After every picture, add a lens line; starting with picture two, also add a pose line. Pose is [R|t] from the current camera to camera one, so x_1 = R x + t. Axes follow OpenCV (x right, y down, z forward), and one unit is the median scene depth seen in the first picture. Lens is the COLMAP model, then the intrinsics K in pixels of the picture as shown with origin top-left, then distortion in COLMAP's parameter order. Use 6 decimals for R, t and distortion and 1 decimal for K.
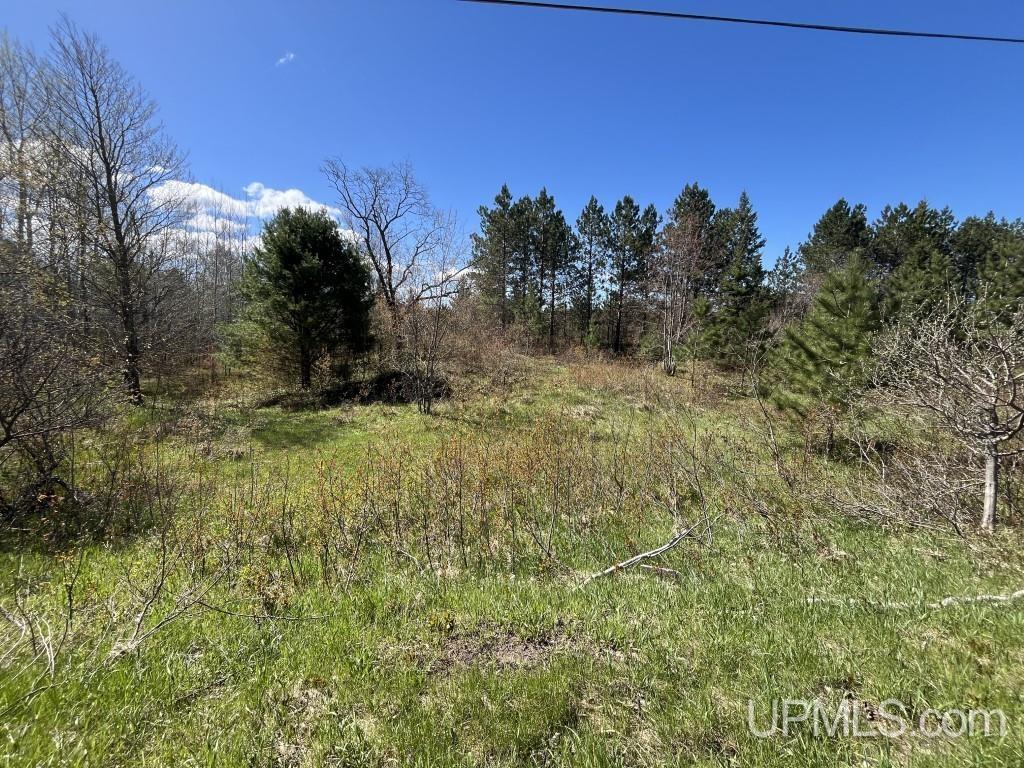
lens RADIAL K [[415.5, 0, 510.8], [0, 415.5, 385.4], [0, 0, 1]] dist [0.000017, -0.000335]
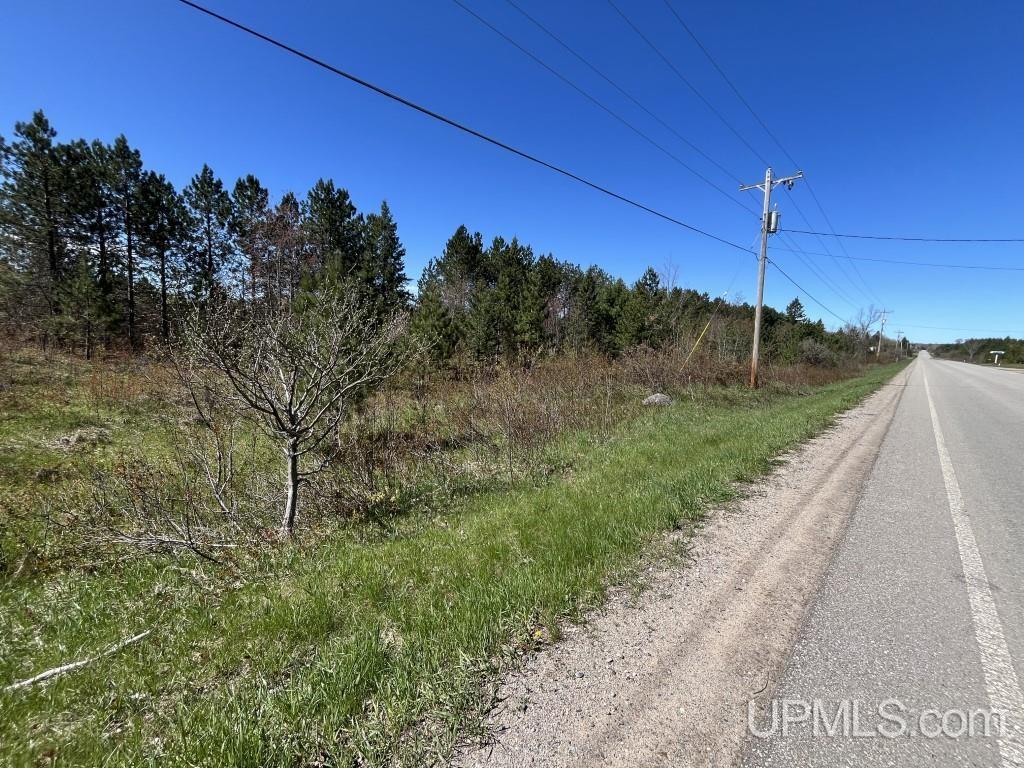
lens RADIAL K [[415.5, 0, 510.8], [0, 415.5, 385.4], [0, 0, 1]] dist [0.000017, -0.000335]
pose [[0.776743, -0.055763, 0.627344, 0.430373], [0.056401, 0.998229, 0.018898, 0.001658], [-0.627287, 0.020703, 0.778513, -0.050588]]
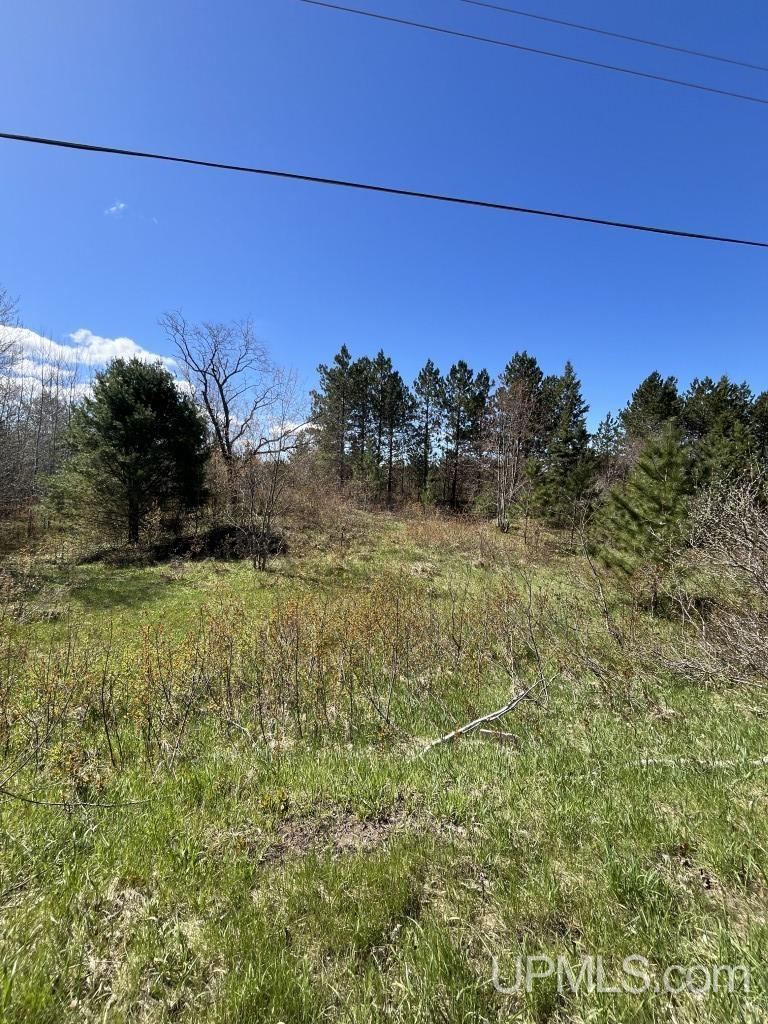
lens RADIAL K [[415.5, 0, 382.0], [0, 415.5, 511.7], [0, 0, 1]] dist [0.000017, -0.000335]
pose [[0.996644, 0.011629, 0.081026, -0.002659], [-0.006066, 0.997628, -0.068574, -0.006689], [-0.081631, 0.067852, 0.994350, -0.000135]]
